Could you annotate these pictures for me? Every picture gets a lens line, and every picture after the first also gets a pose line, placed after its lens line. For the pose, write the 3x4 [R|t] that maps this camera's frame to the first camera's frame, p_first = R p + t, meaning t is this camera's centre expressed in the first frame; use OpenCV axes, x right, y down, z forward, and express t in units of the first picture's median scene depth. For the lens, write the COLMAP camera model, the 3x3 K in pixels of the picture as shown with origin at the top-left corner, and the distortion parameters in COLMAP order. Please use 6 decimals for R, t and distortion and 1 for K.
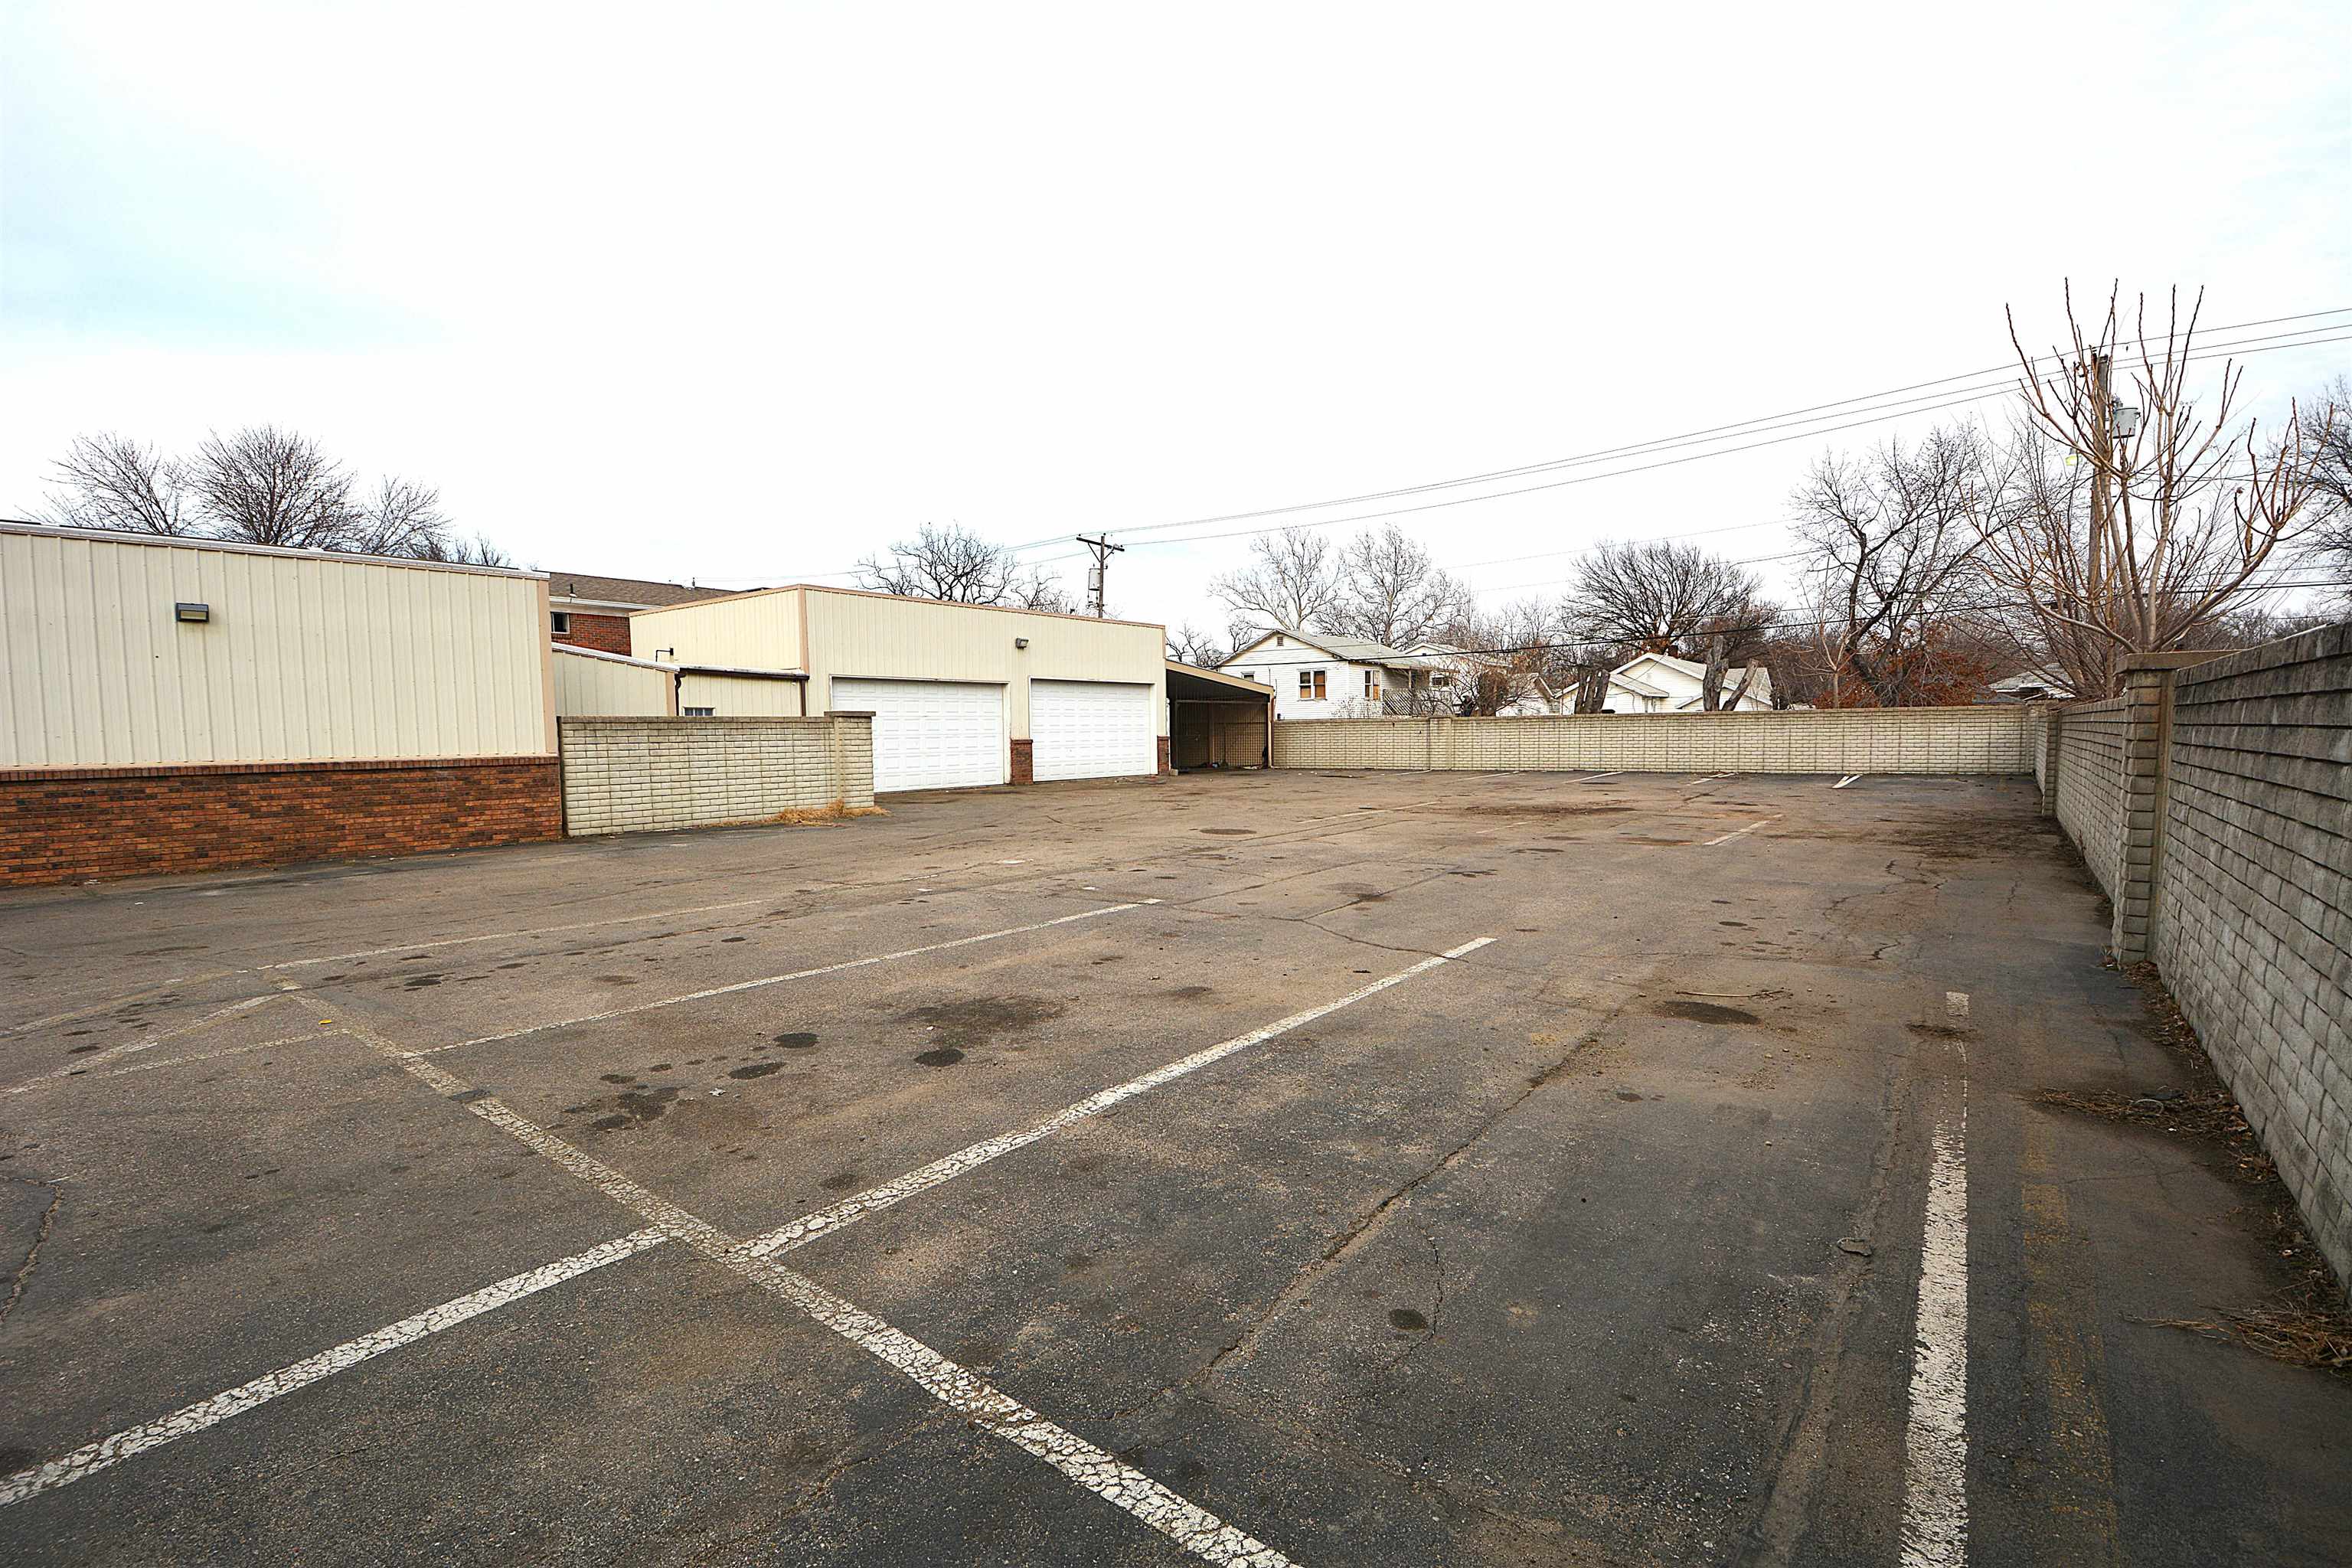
lens RADIAL K [[1044.9, 0, 1164.6], [0, 1044.9, 808.6], [0, 0, 1]] dist [0.012326, -0.023020]
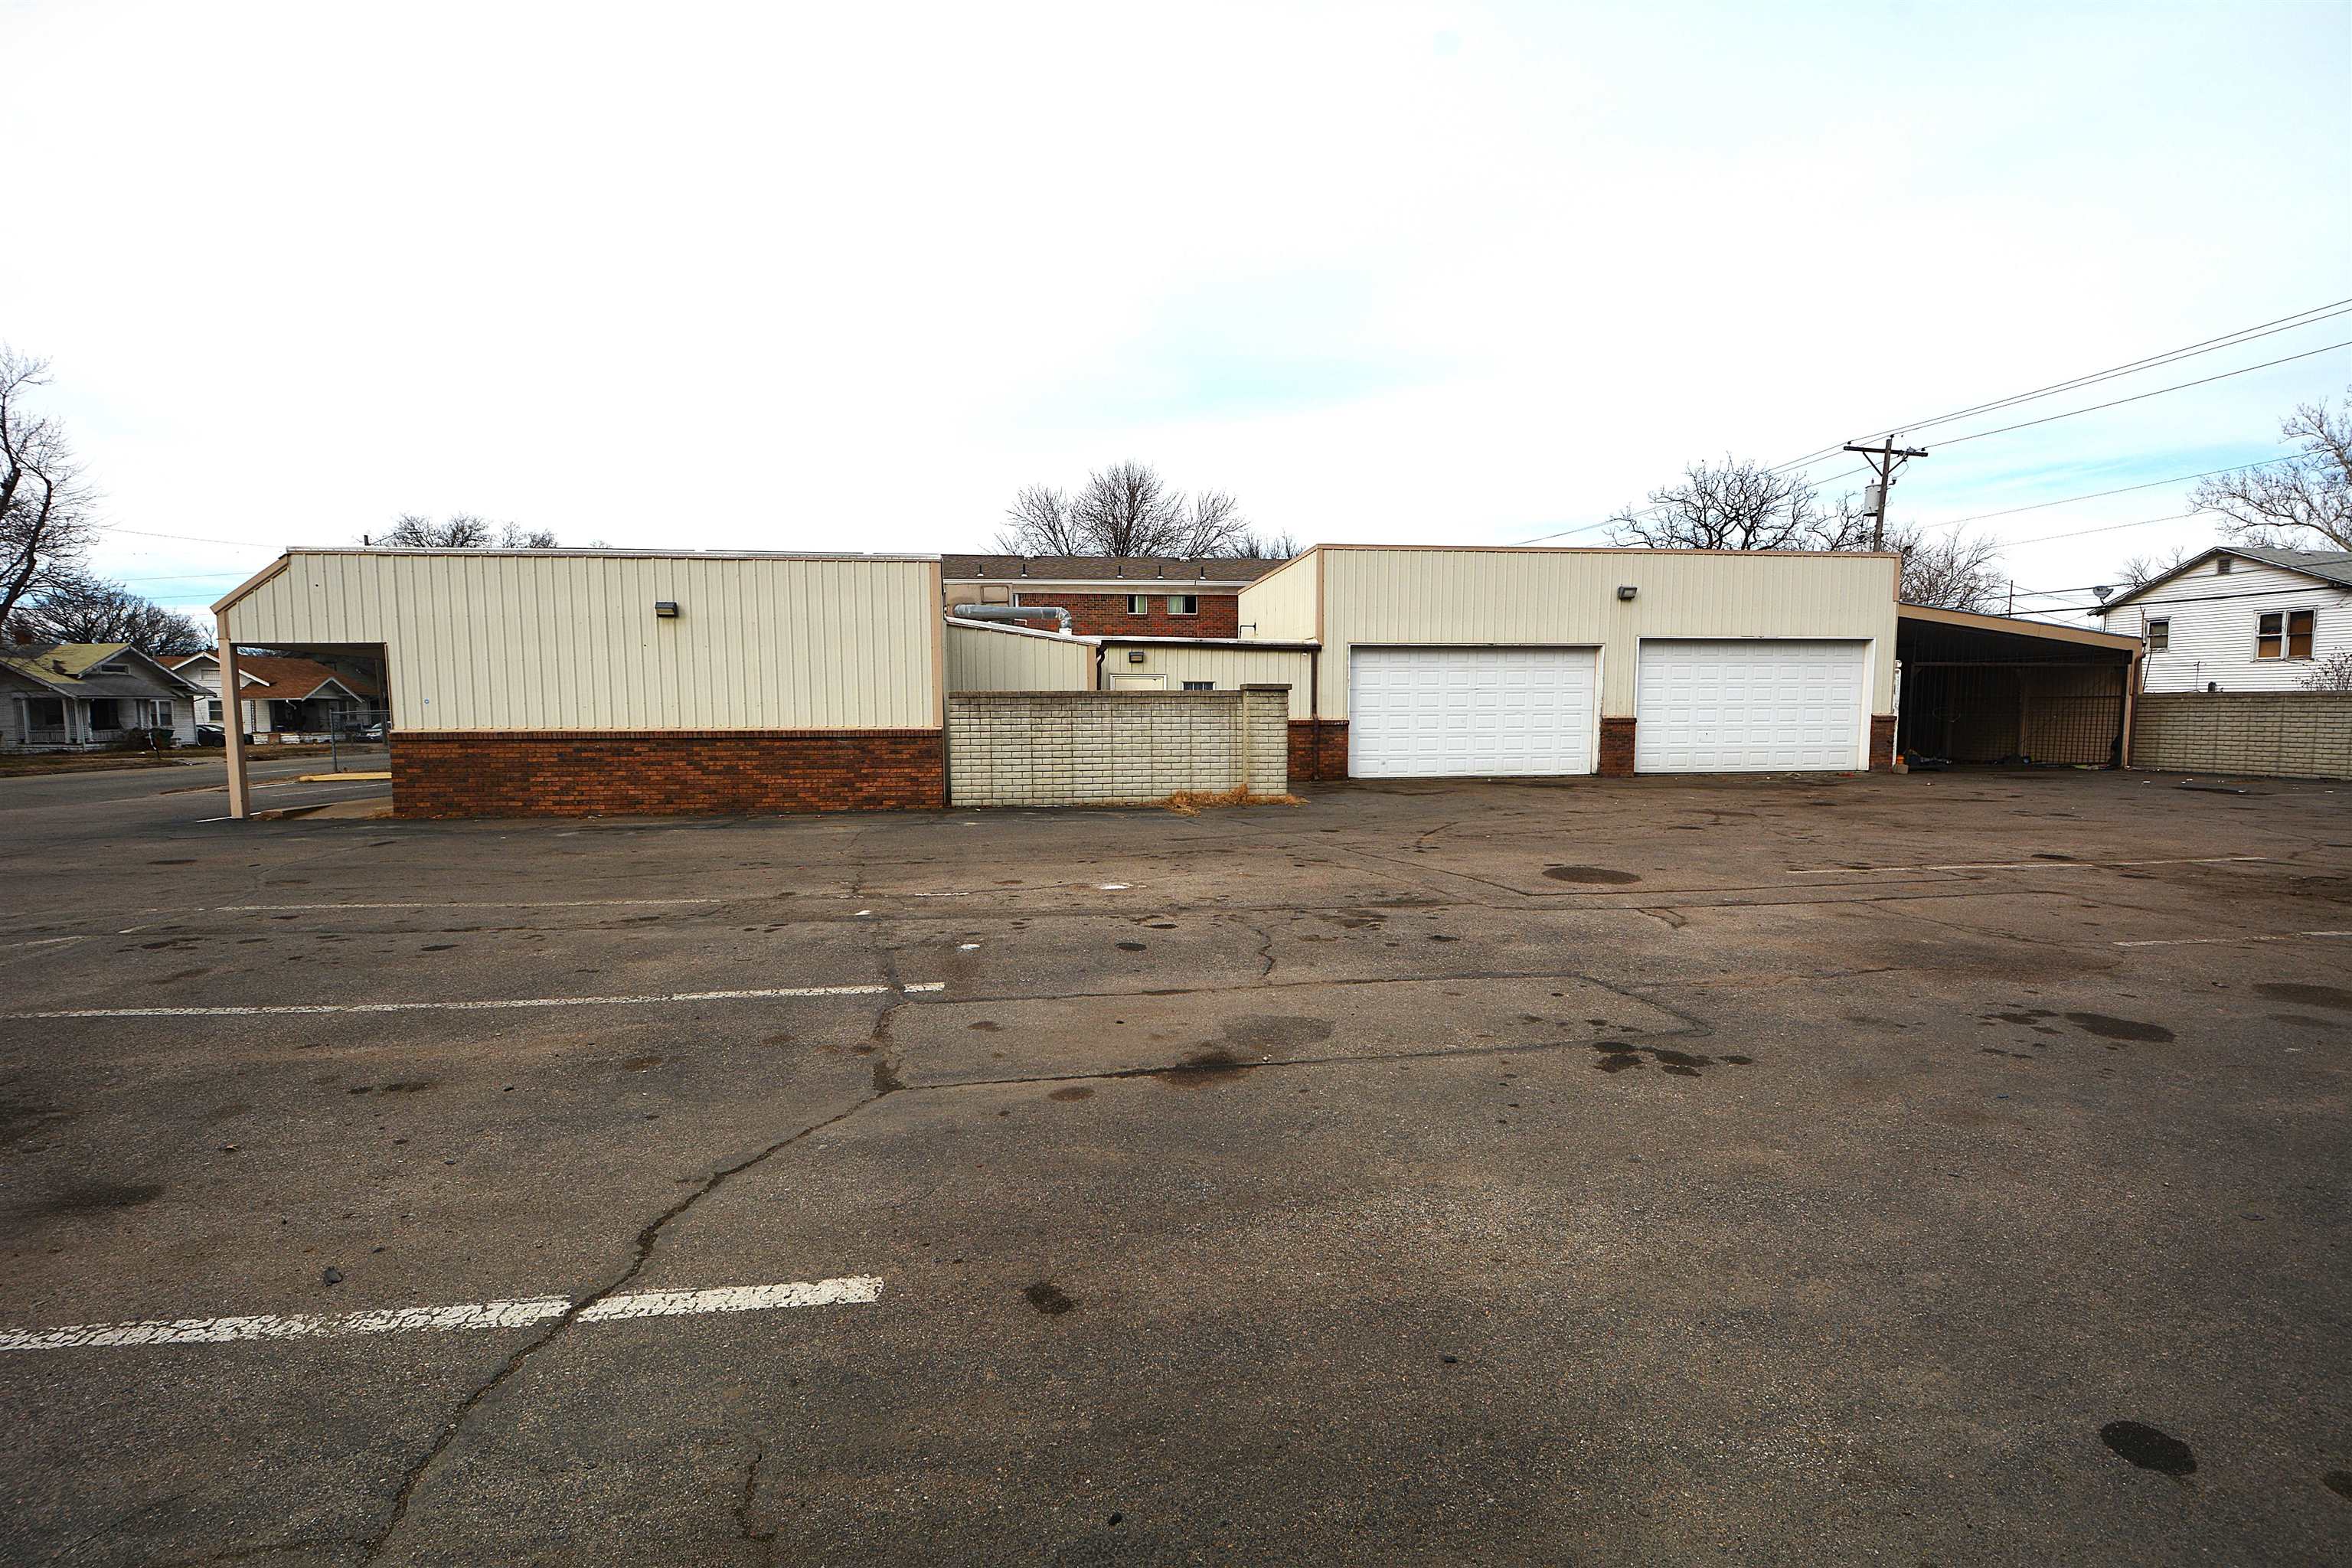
lens RADIAL K [[1039.4, 0, 1163.7], [0, 1039.4, 808.0], [0, 0, 1]] dist [0.017938, -0.025726]
pose [[0.716791, 0.072881, -0.693469, 0.161753], [-0.055825, 0.997328, 0.047113, -0.017237], [0.695050, 0.004943, 0.718945, 0.209430]]
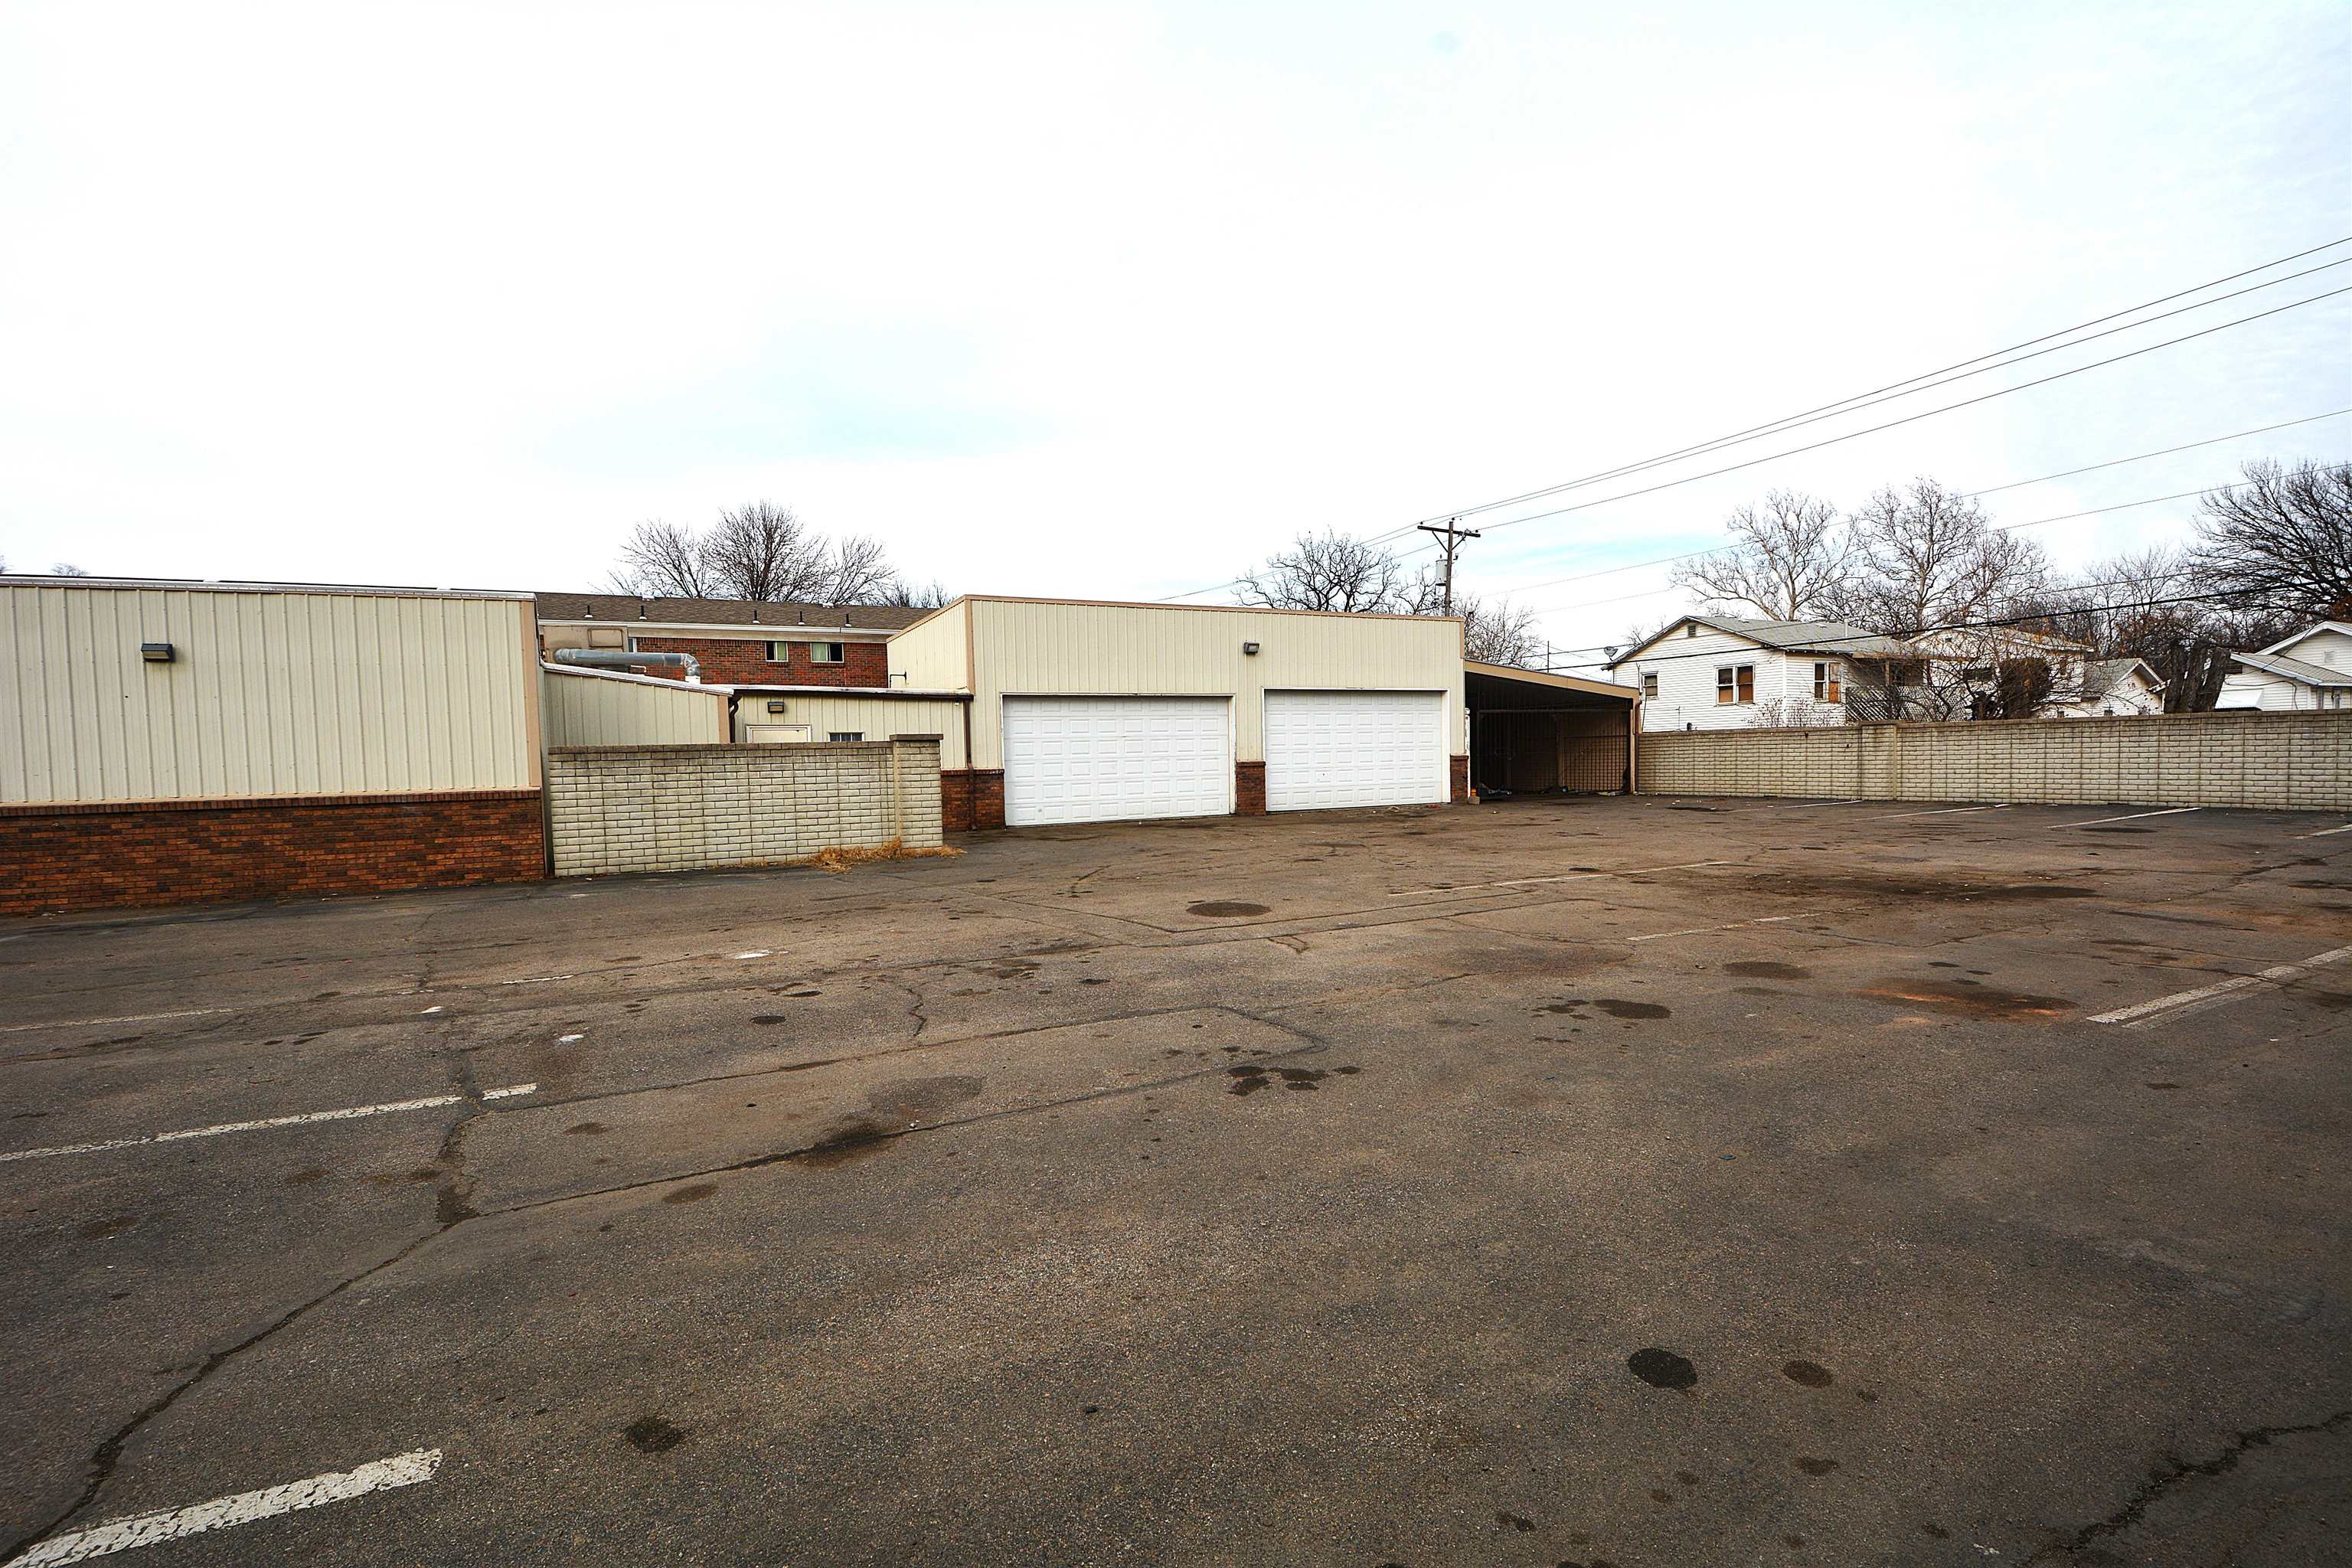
lens RADIAL K [[1039.4, 0, 1163.7], [0, 1039.4, 808.0], [0, 0, 1]] dist [0.017938, -0.025726]
pose [[0.901284, 0.012962, -0.433036, 0.164381], [-0.019769, 0.999742, -0.011221, -0.018037], [0.432779, 0.018673, 0.901307, 0.211668]]
